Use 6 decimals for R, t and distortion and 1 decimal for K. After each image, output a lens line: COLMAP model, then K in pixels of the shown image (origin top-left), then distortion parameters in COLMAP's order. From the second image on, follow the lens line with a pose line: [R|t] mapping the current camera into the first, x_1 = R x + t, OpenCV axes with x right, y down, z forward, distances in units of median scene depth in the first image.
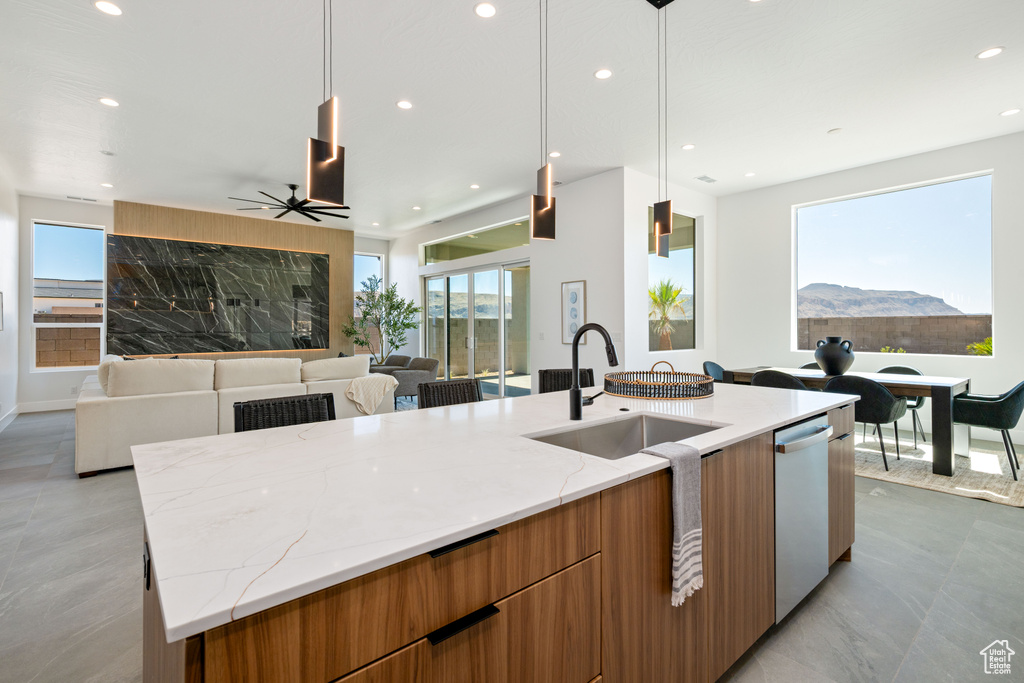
lens RADIAL K [[476.4, 0, 525.8], [0, 476.4, 319.8], [0, 0, 1]] dist [0.009680, 0.000274]
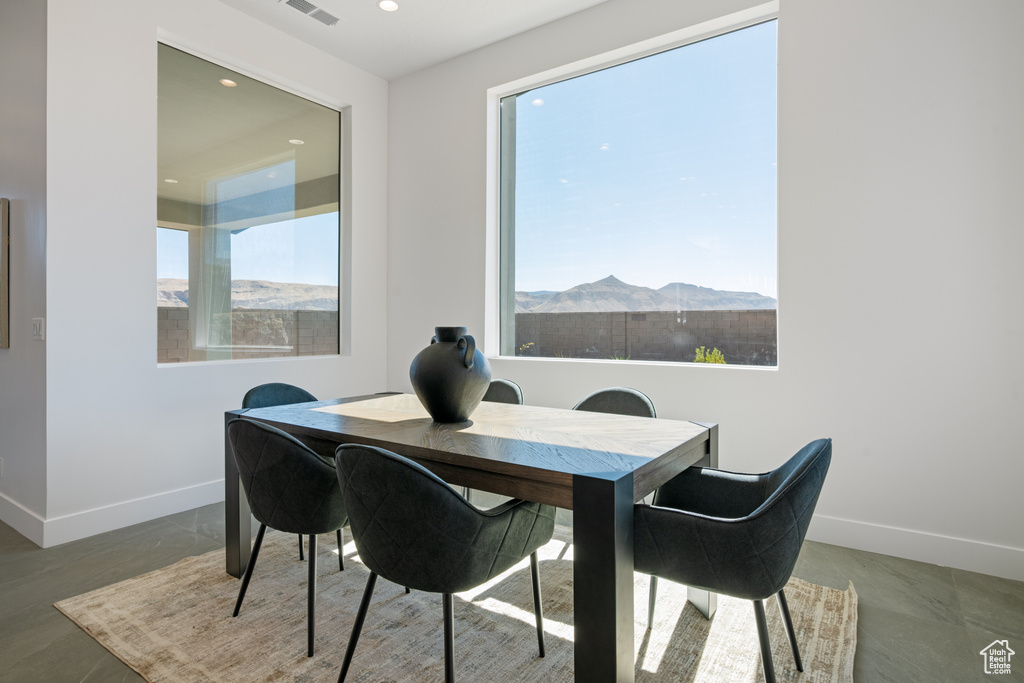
lens RADIAL K [[544.4, 0, 510.2], [0, 544.4, 334.0], [0, 0, 1]] dist [-0.000498, 0.000220]
pose [[0.967777, 0.000241, 0.251809, 0.646487], [-0.007637, 0.999568, 0.028392, 0.031920], [-0.251694, -0.029400, 0.967360, 0.603269]]
